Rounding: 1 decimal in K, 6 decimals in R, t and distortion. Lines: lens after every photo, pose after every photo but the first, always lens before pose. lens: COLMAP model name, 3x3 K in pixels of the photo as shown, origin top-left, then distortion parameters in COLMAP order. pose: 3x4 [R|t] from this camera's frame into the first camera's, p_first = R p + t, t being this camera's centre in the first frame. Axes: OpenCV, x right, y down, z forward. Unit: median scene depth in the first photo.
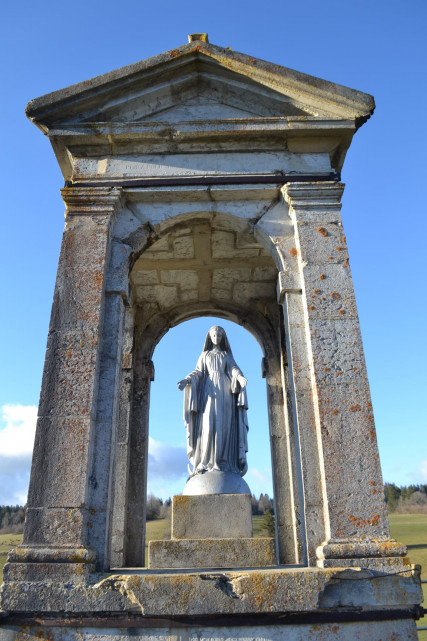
lens RADIAL K [[523.0, 0, 201.8], [0, 523.0, 320.7], [0, 0, 1]] dist [-0.058632, -0.001961]
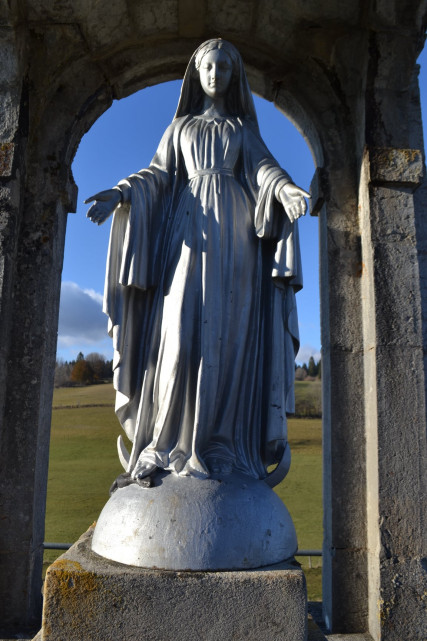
lens RADIAL K [[716.0, 0, 213.5], [0, 716.0, 320.5], [0, 0, 1]] dist [-0.050915, -0.007537]
pose [[0.998658, 0.037650, 0.035557, 0.018009], [-0.044868, 0.971901, 0.231075, 0.088032], [-0.025858, -0.232361, 0.972286, 0.562280]]
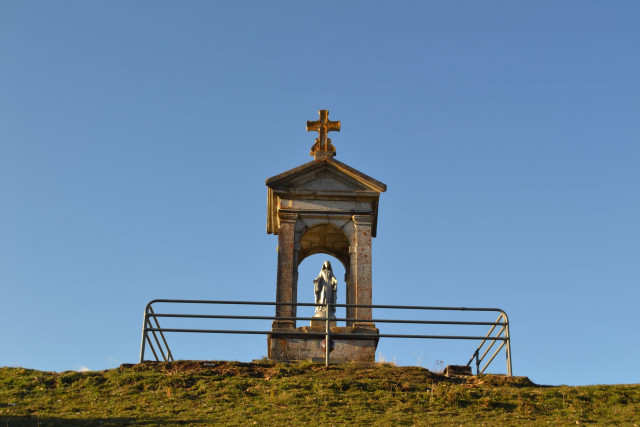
lens RADIAL K [[714.9, 0, 320.0], [0, 714.9, 213.5], [0, 0, 1]] dist [-0.050915, -0.007537]
pose [[0.997536, 0.053891, 0.044919, -0.205524], [-0.053795, 0.998546, -0.003348, -0.239603], [-0.045034, 0.000923, 0.998985, -2.931213]]
